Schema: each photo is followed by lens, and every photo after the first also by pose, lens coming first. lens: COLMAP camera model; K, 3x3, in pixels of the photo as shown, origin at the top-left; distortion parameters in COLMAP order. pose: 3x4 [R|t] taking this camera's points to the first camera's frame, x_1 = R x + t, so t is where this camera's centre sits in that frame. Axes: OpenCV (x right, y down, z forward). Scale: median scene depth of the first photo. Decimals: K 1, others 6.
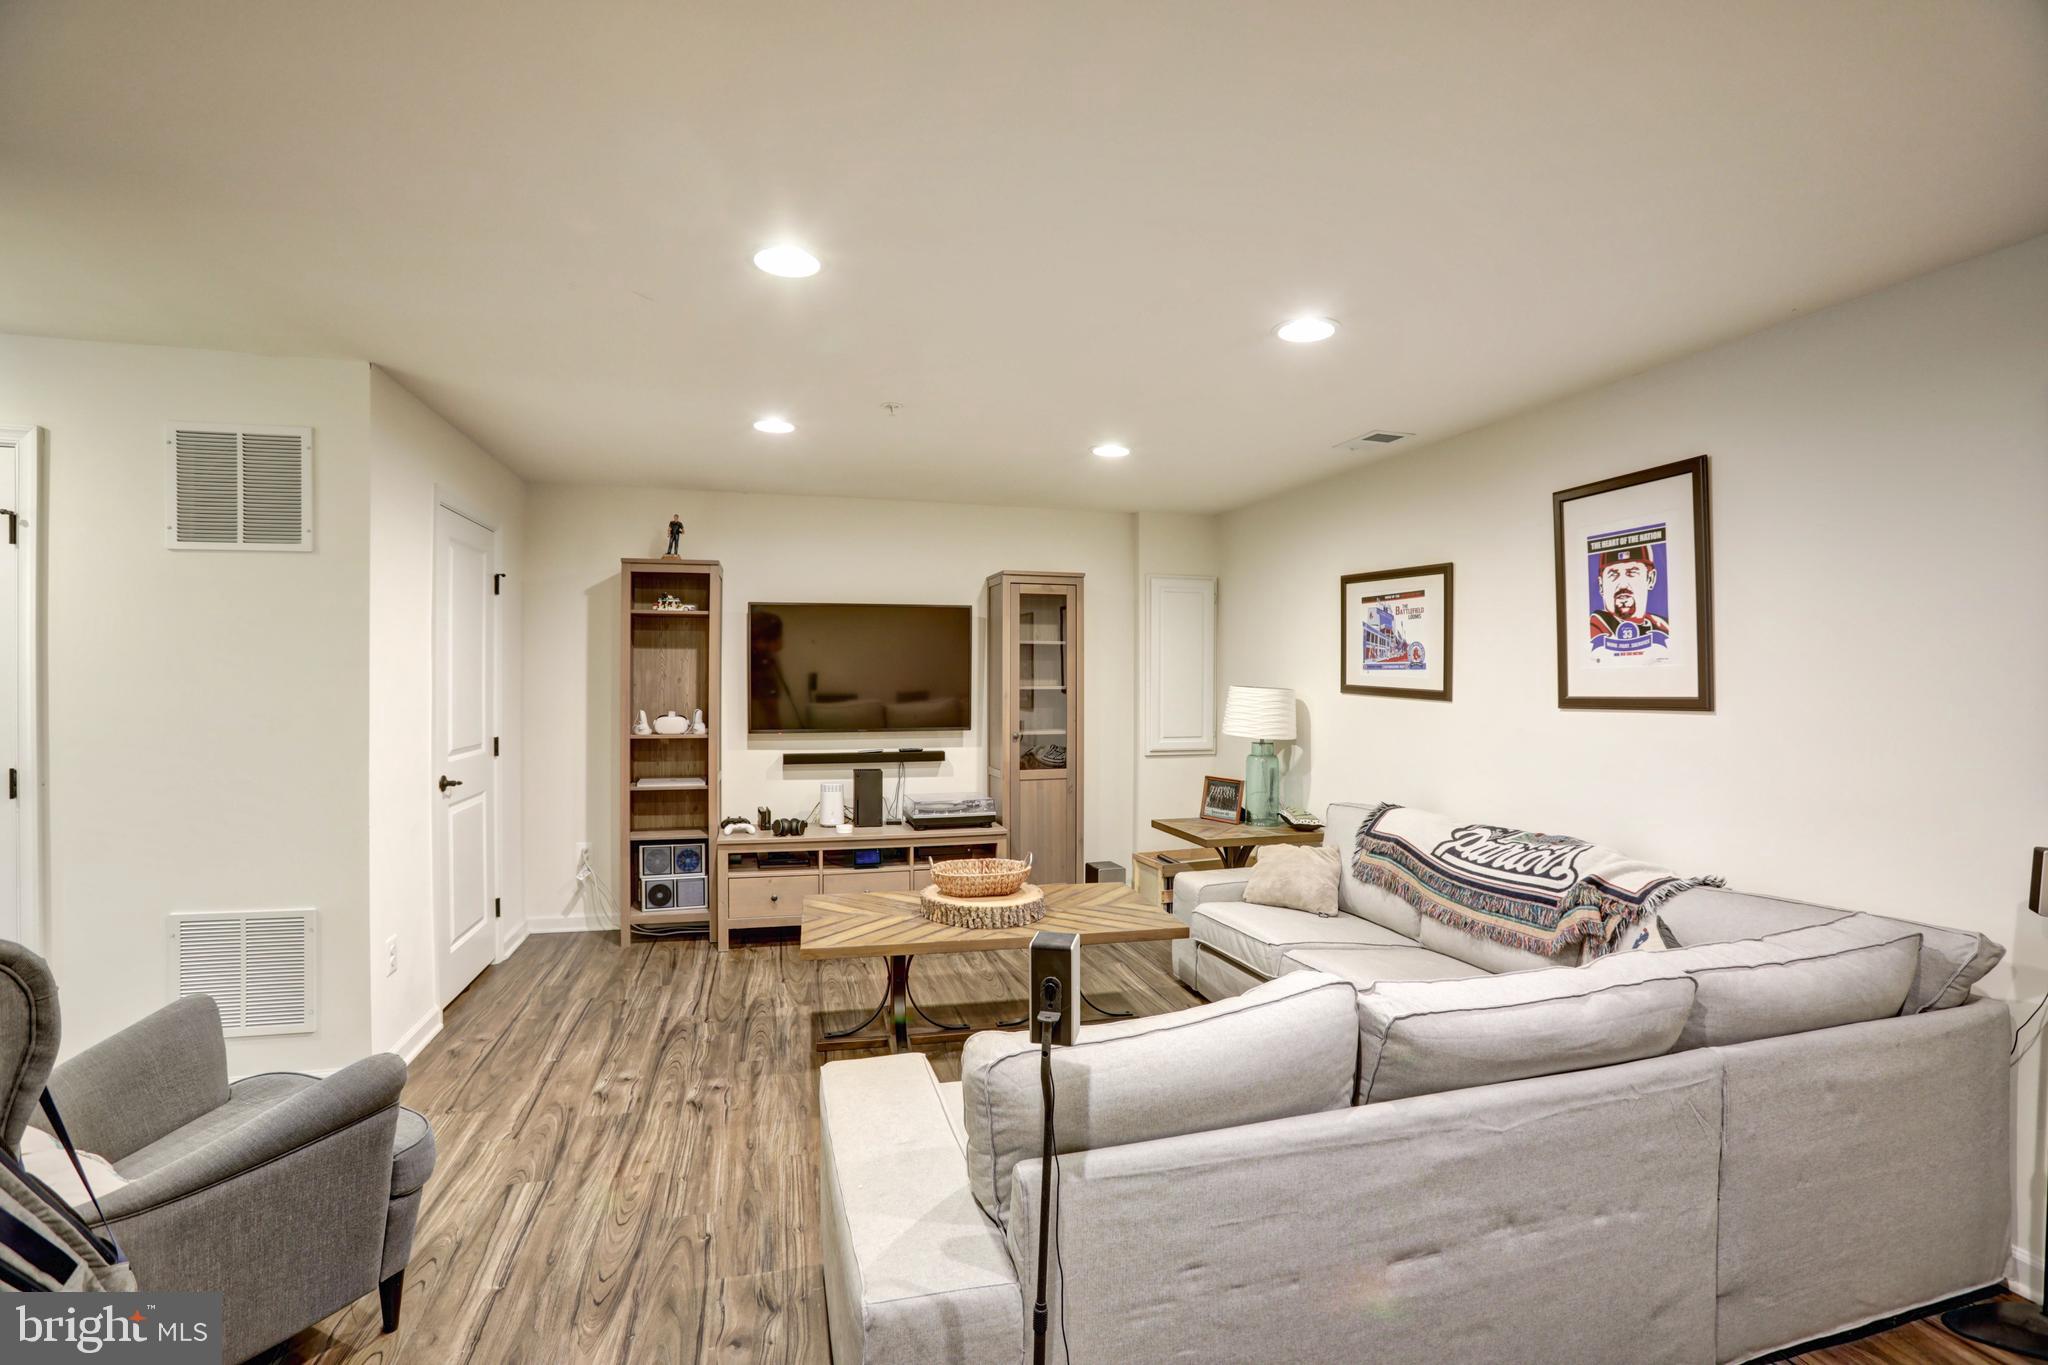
lens RADIAL K [[935.0, 0, 1024.0], [0, 935.0, 682.5], [0, 0, 1]] dist [-0.077281, 0.031346]
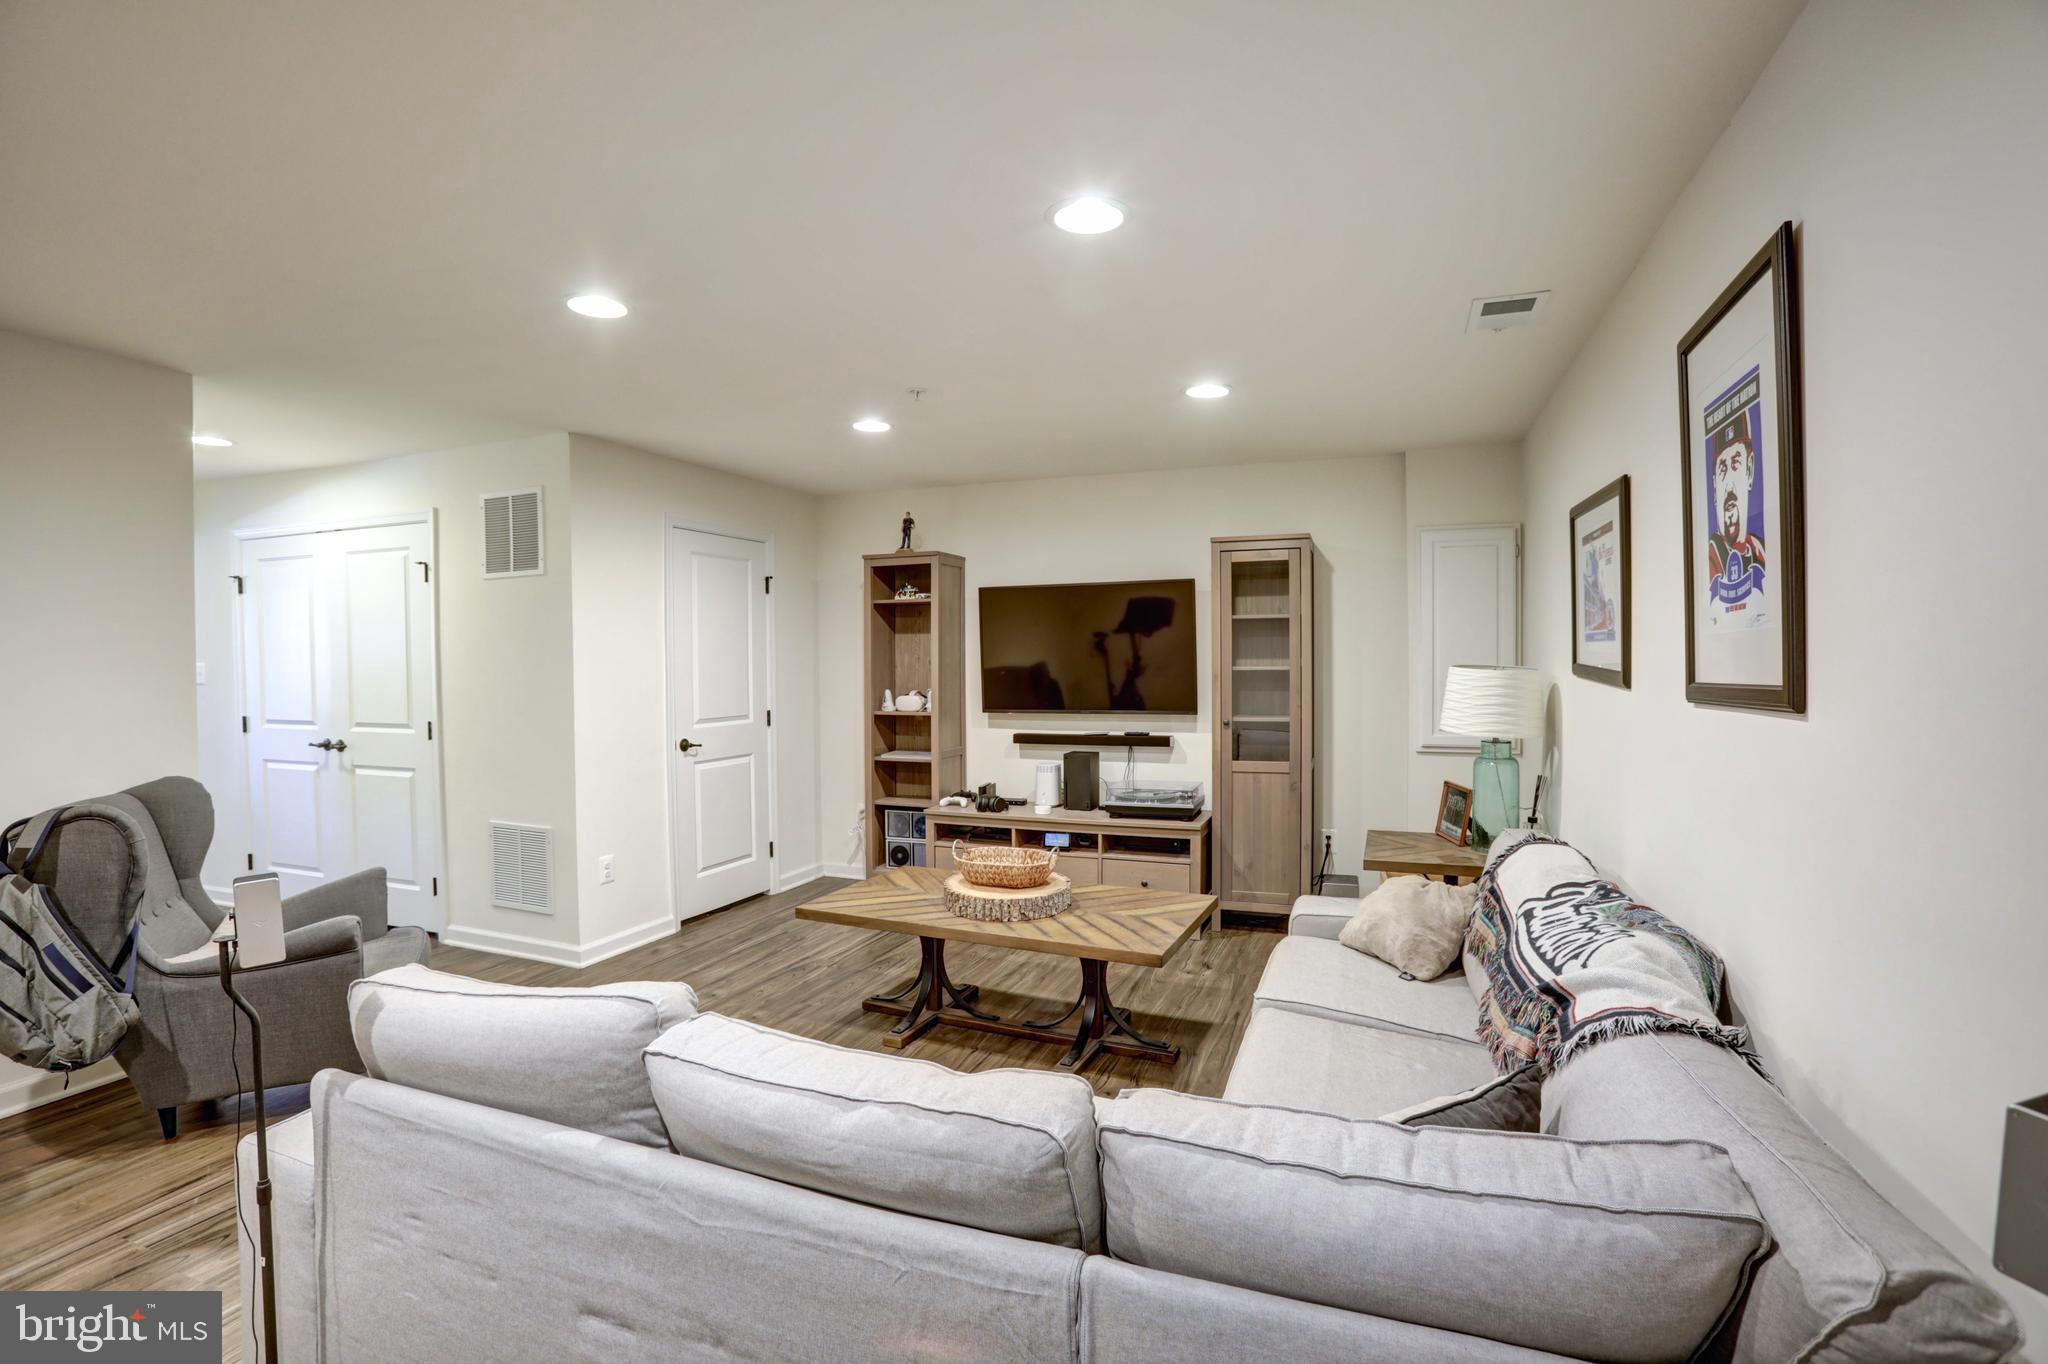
lens RADIAL K [[953.1, 0, 1024.0], [0, 953.1, 682.0], [0, 0, 1]] dist [-0.088553, 0.041620]
pose [[0.796587, 0.005735, -0.604497, 0.422935], [0.006888, 0.999804, 0.018562, 0.000695], [0.604485, -0.018950, 0.796391, 0.180110]]
